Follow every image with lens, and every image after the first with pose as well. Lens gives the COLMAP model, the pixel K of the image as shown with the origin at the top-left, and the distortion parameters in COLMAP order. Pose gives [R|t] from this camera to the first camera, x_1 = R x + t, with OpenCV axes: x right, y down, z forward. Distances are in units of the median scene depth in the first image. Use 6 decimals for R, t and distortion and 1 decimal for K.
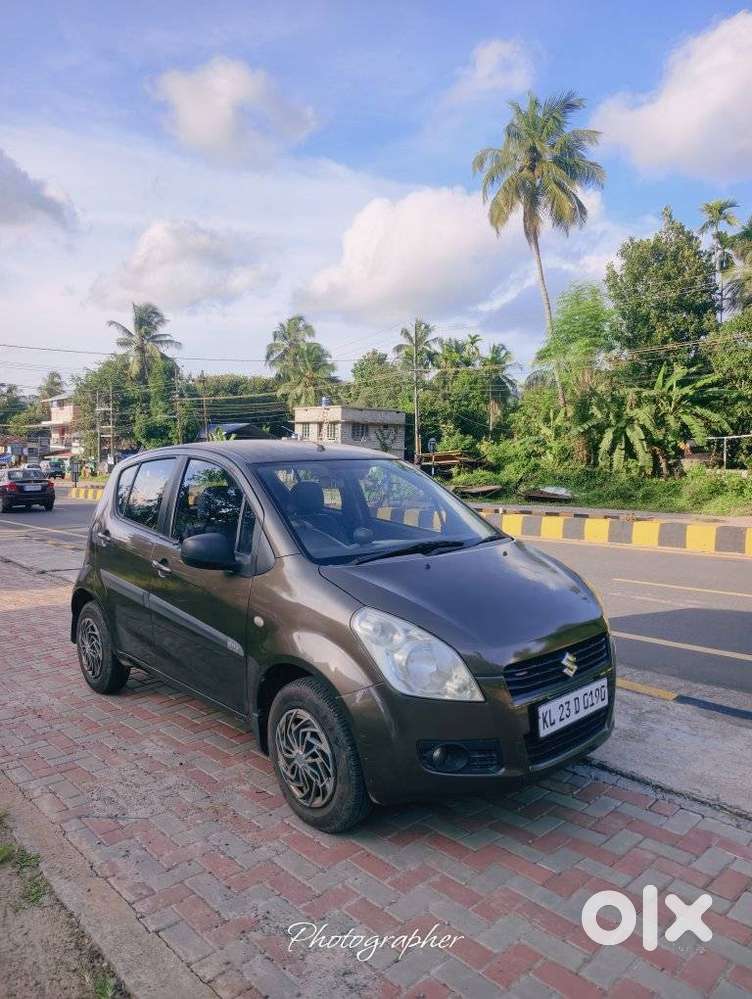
lens RADIAL K [[702.1, 0, 378.7], [0, 702.1, 500.8], [0, 0, 1]] dist [0.000798, -0.004398]
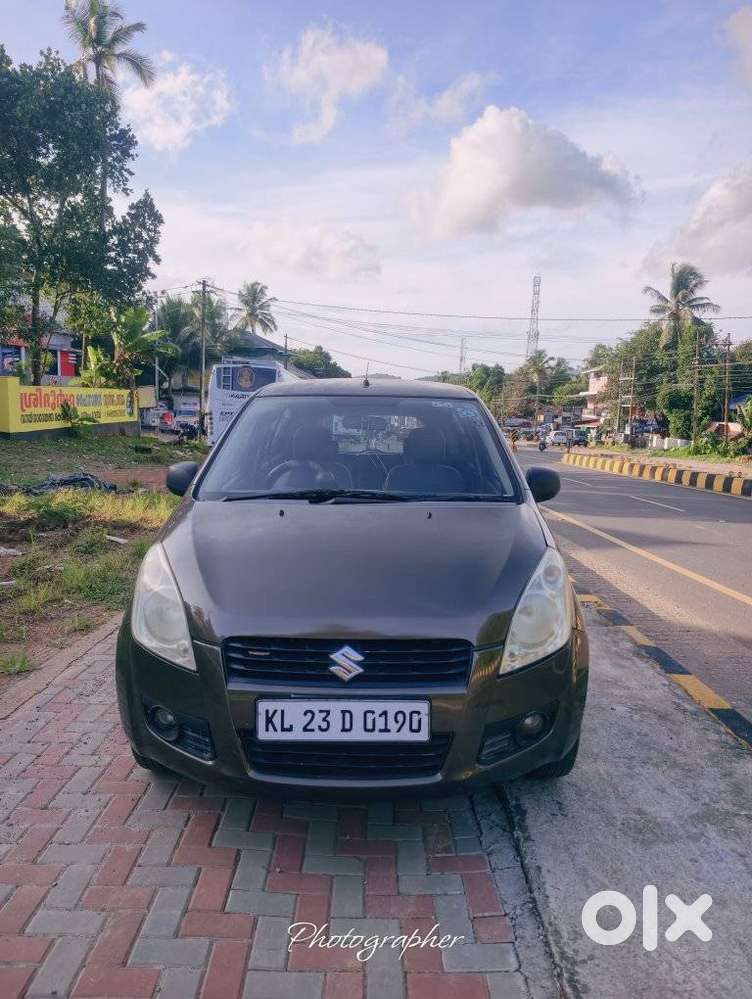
lens RADIAL K [[700.8, 0, 377.6], [0, 700.8, 507.0], [0, 0, 1]] dist [-0.006835, -0.000260]
pose [[0.735692, 0.102837, -0.669464, 0.497116], [-0.070042, 0.994659, 0.075819, 0.011634], [0.673685, -0.008889, 0.738965, 0.323192]]
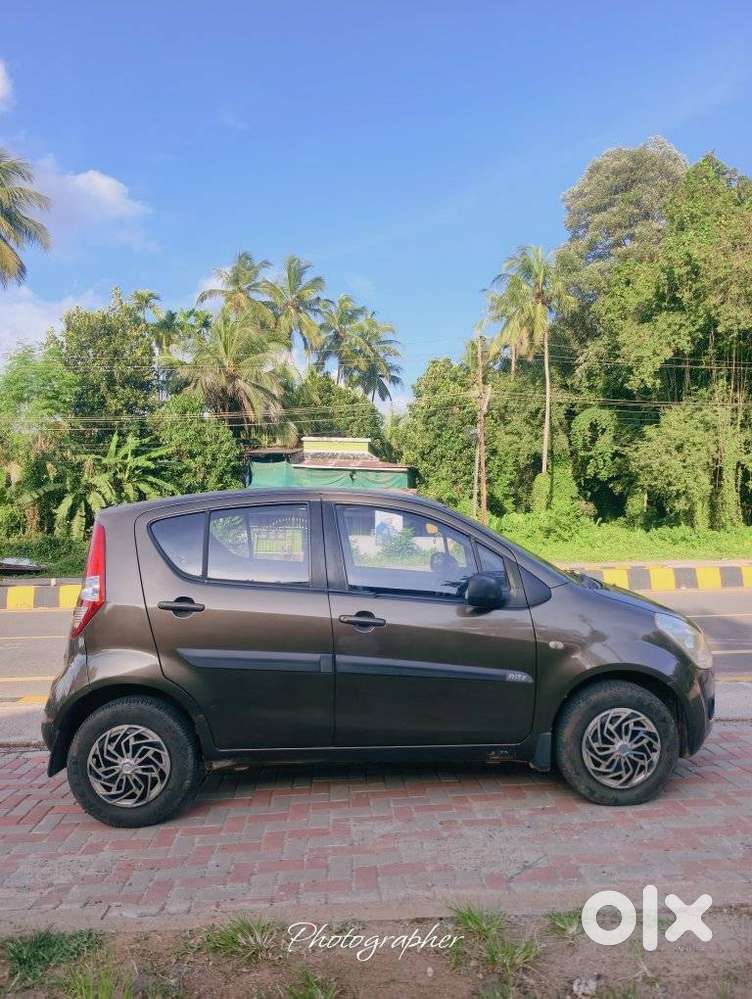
lens RADIAL K [[702.1, 0, 378.7], [0, 702.1, 500.8], [0, 0, 1]] dist [0.000798, -0.004398]
pose [[0.646745, 0.015071, 0.762557, -0.855084], [0.060364, 0.995657, -0.070874, 0.001703], [-0.760314, 0.091868, 0.643027, 0.329620]]
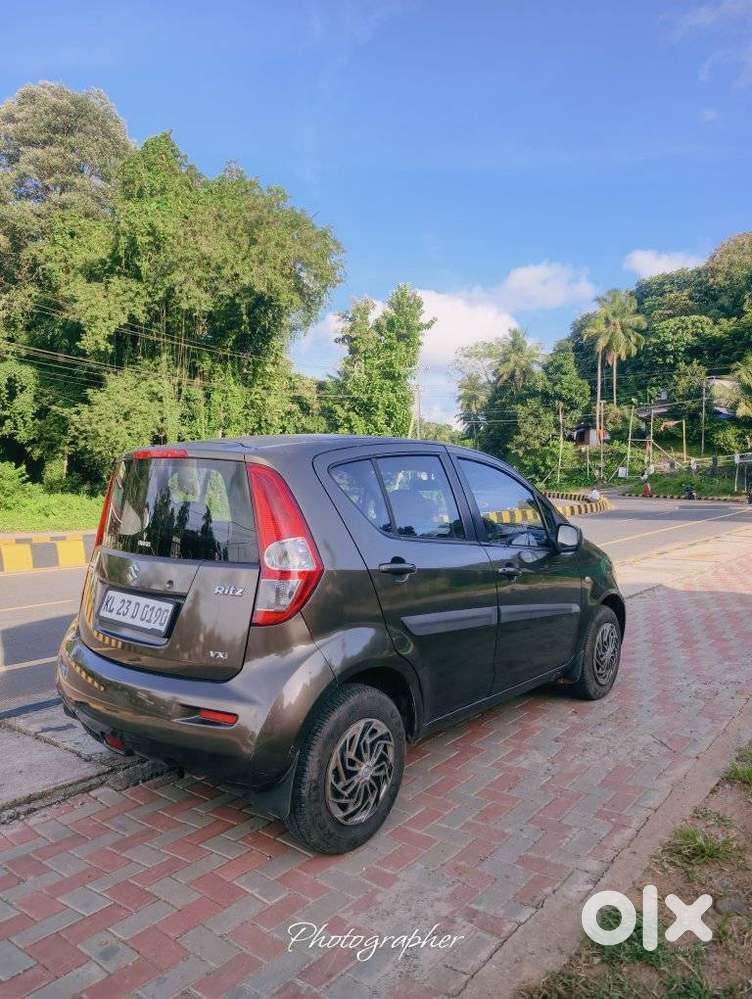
lens RADIAL K [[715.8, 0, 376.0], [0, 715.8, 499.5], [0, 0, 1]] dist [-0.006299, -0.007370]
pose [[-0.145775, -0.016733, 0.989176, -1.059019], [0.058457, 0.997964, 0.025497, -0.032507], [-0.987589, 0.061541, -0.144500, 1.130517]]
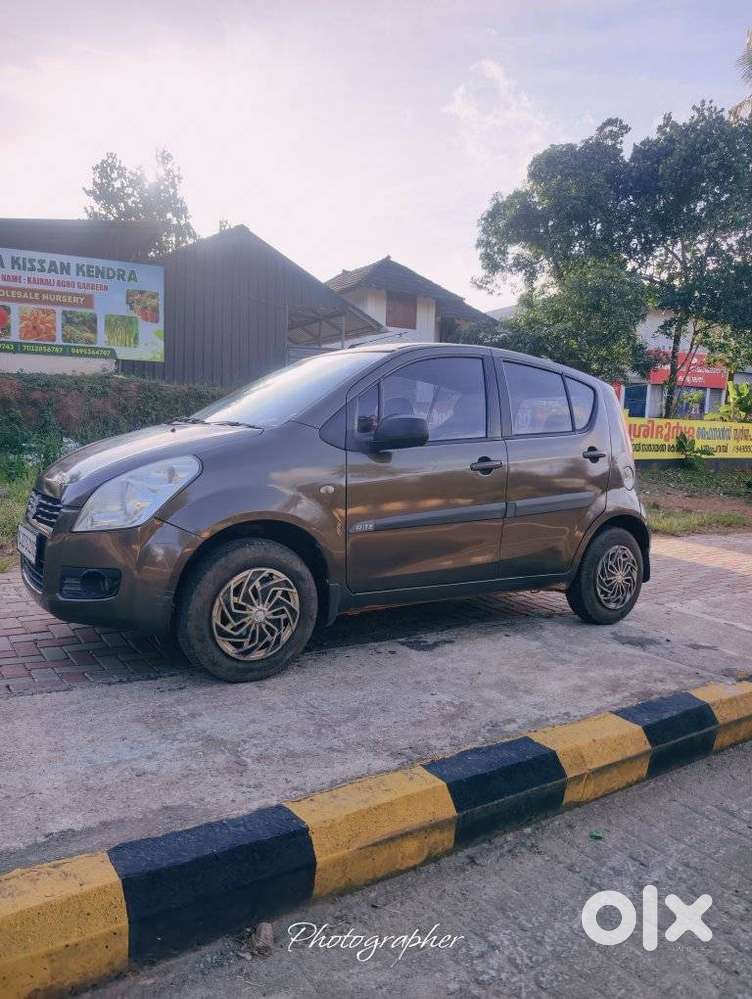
lens RADIAL K [[690.2, 0, 376.0], [0, 690.2, 499.5], [0, 0, 1]] dist [-0.001085, -0.004182]
pose [[-0.124280, 0.084794, -0.988617, 0.836466], [-0.114526, 0.988457, 0.099178, 0.033824], [0.985616, 0.125548, -0.113134, 1.080696]]
